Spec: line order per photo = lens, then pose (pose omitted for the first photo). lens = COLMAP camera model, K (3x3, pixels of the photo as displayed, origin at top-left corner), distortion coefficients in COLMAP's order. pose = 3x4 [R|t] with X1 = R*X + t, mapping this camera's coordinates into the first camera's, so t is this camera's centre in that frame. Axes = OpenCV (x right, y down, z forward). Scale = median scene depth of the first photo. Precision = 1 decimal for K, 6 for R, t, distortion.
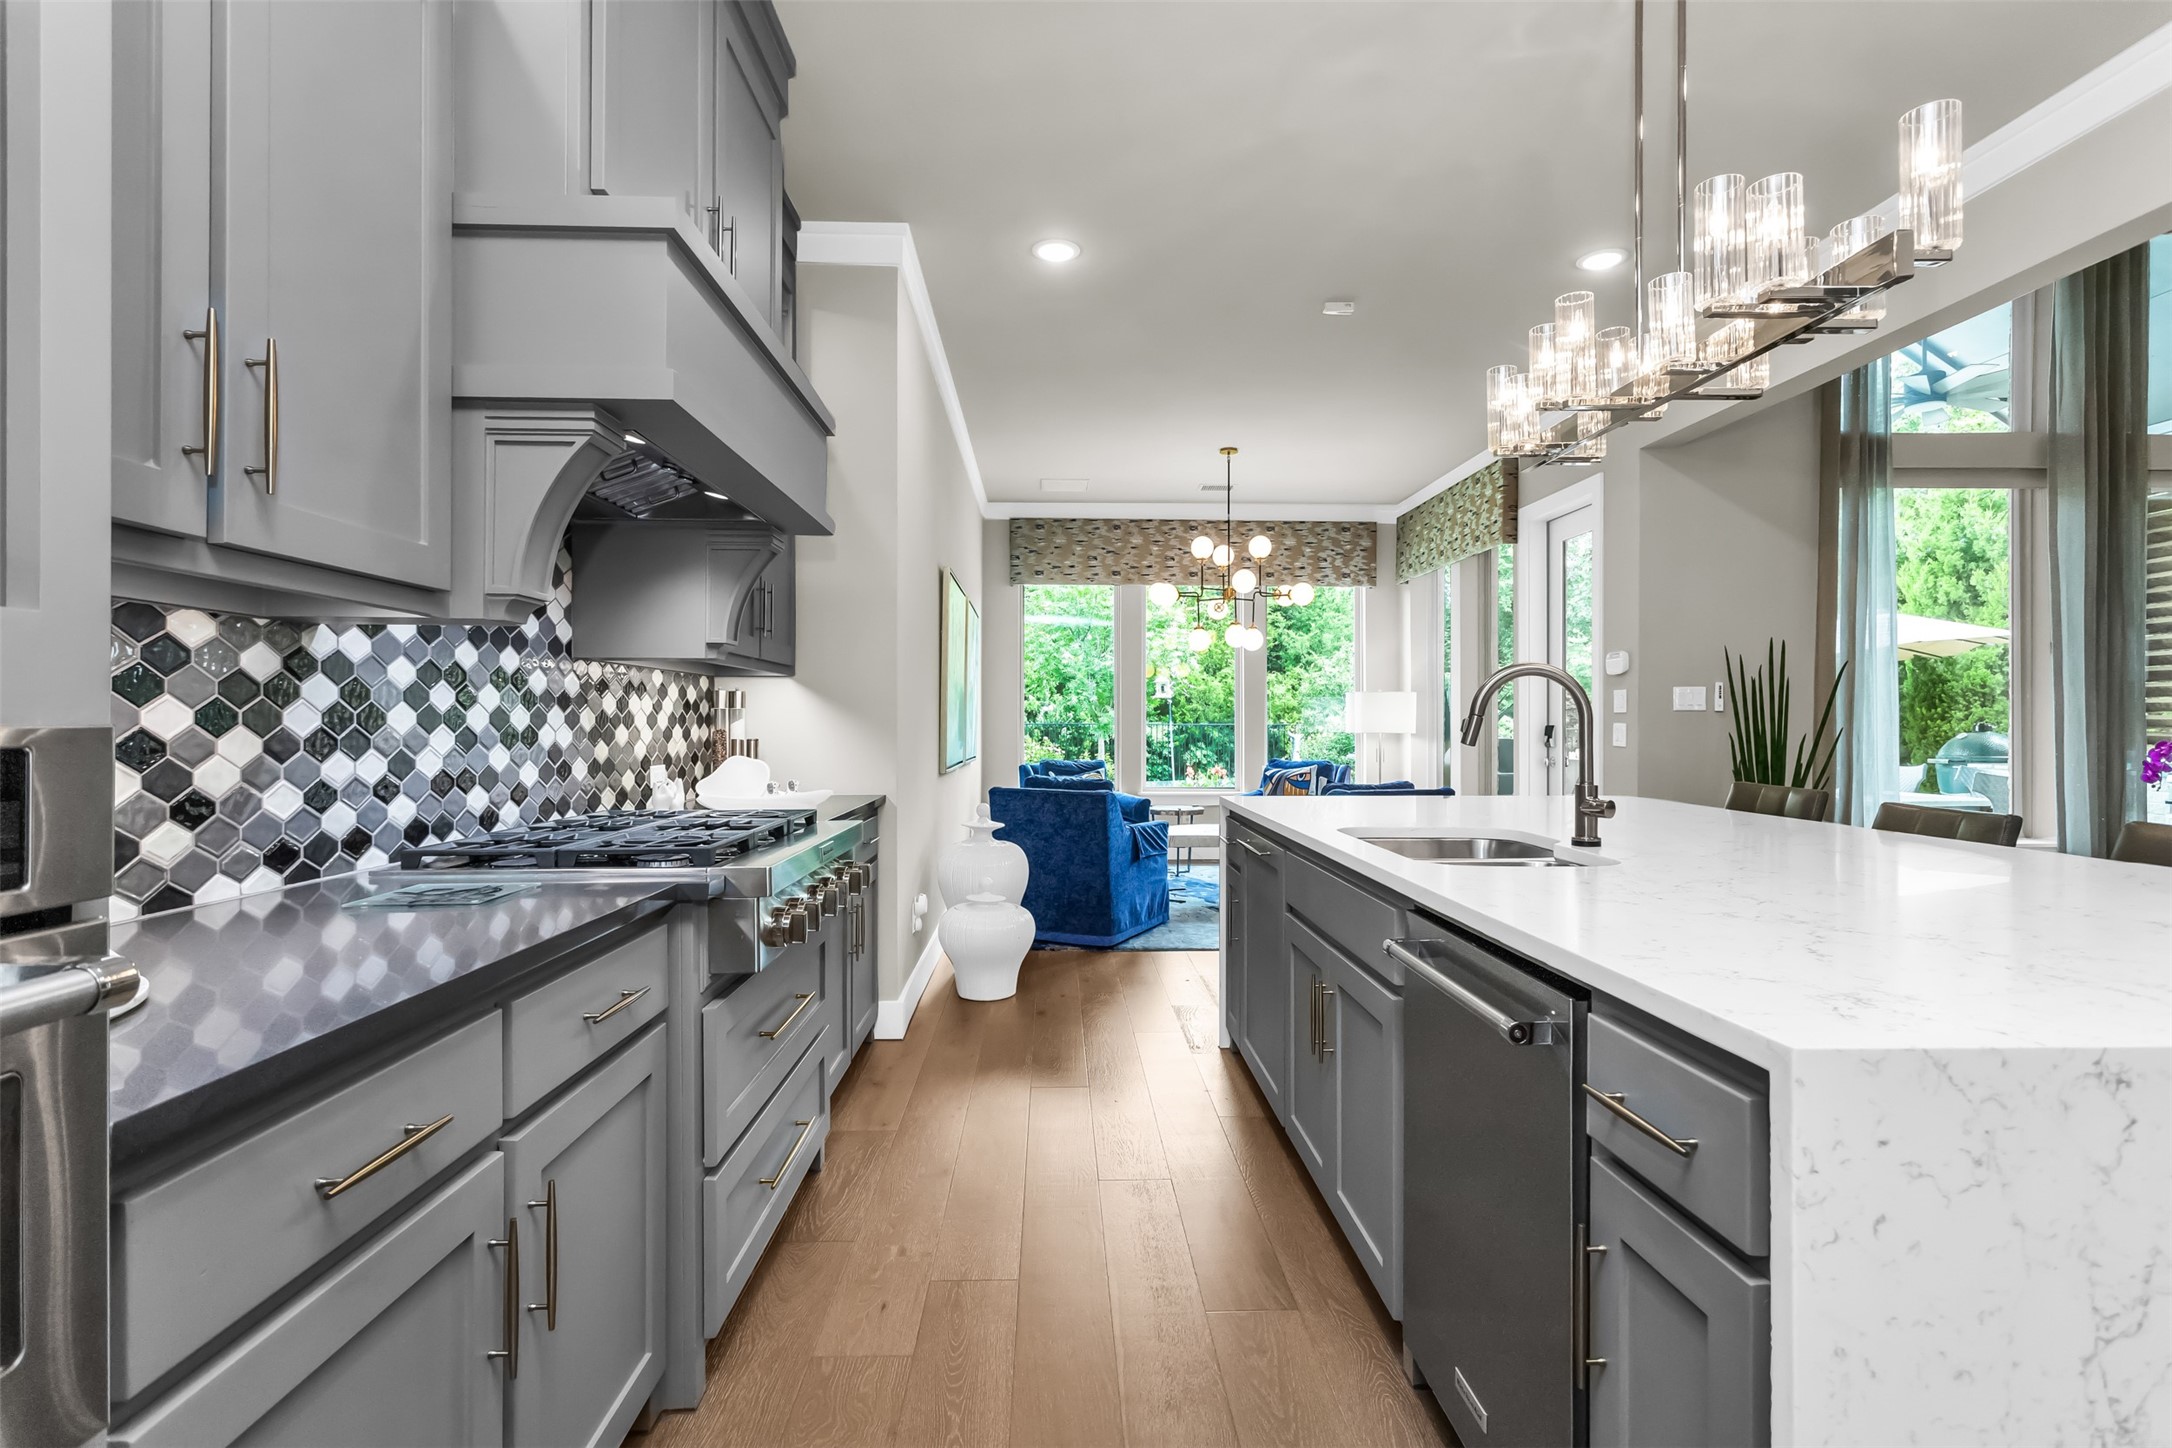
lens RADIAL K [[1042.5, 0, 1087.9], [0, 1042.5, 719.8], [0, 0, 1]] dist [-0.000678, 0.002109]
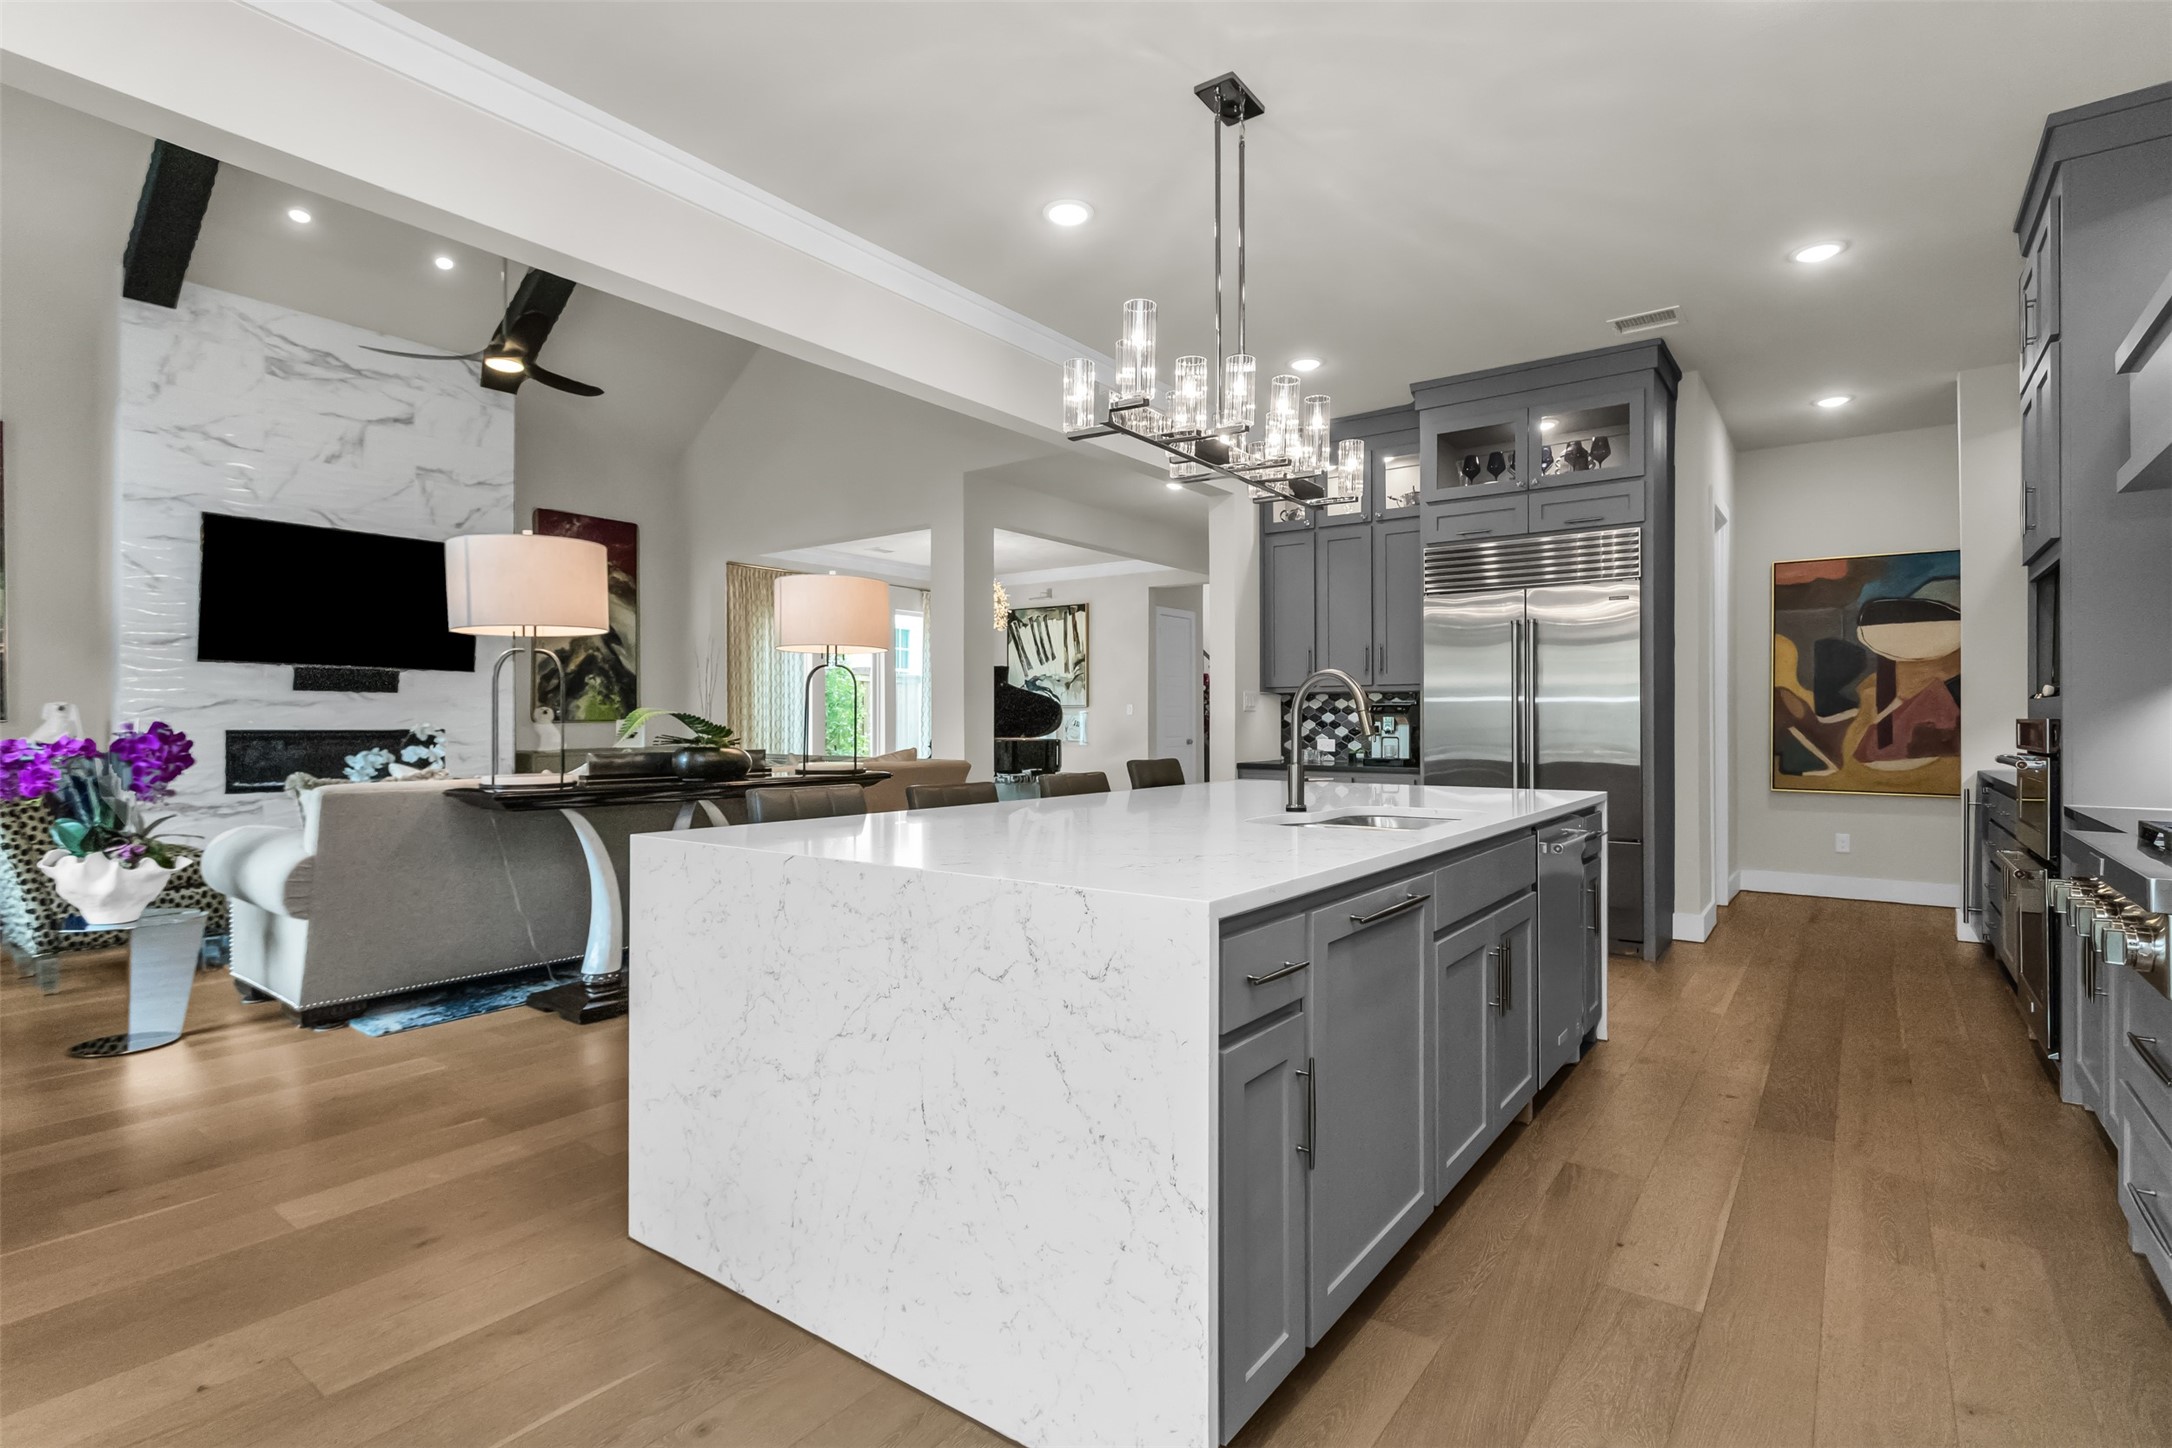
lens RADIAL K [[1042.5, 0, 1087.1], [0, 1042.5, 721.2], [0, 0, 1]] dist [-0.000678, 0.002109]
pose [[-0.780875, -0.001052, 0.624686, -0.071032], [-0.002567, 0.999996, -0.001524, 0.005353], [-0.624682, -0.002794, -0.780874, 1.159591]]
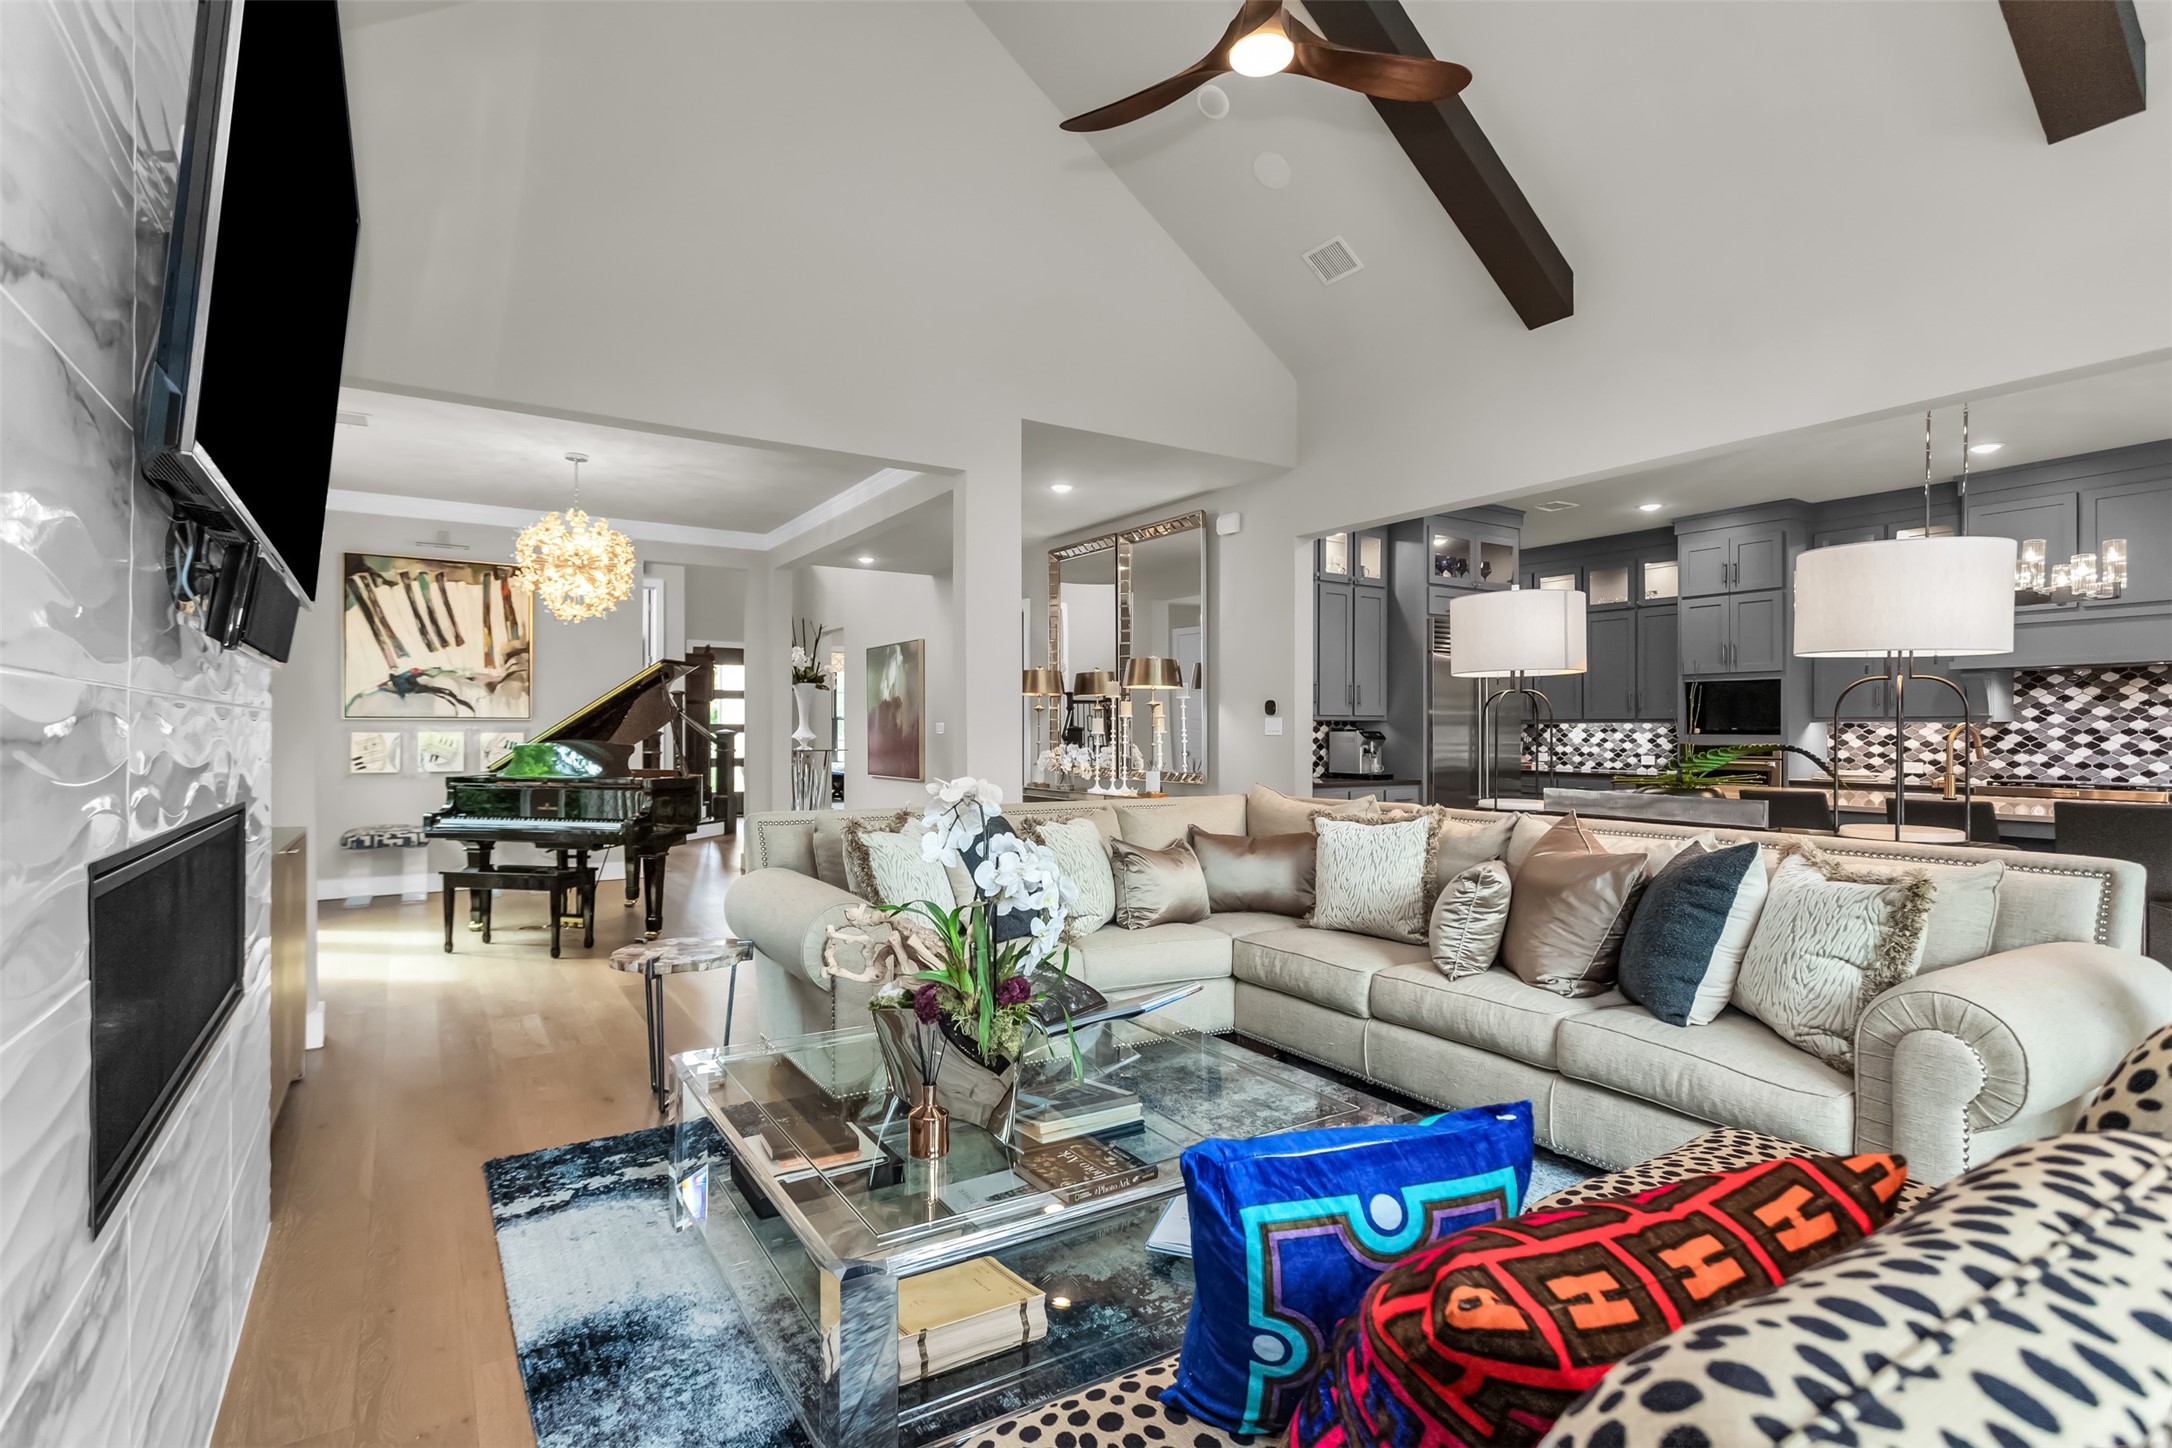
lens RADIAL K [[1042.5, 0, 1088.0], [0, 1042.5, 729.2], [0, 0, 1]] dist [-0.000678, 0.002109]
pose [[-0.861197, -0.002750, -0.508265, 1.811881], [-0.001259, 0.999994, -0.003278, -0.018320], [0.508270, -0.002183, -0.861195, 1.095040]]
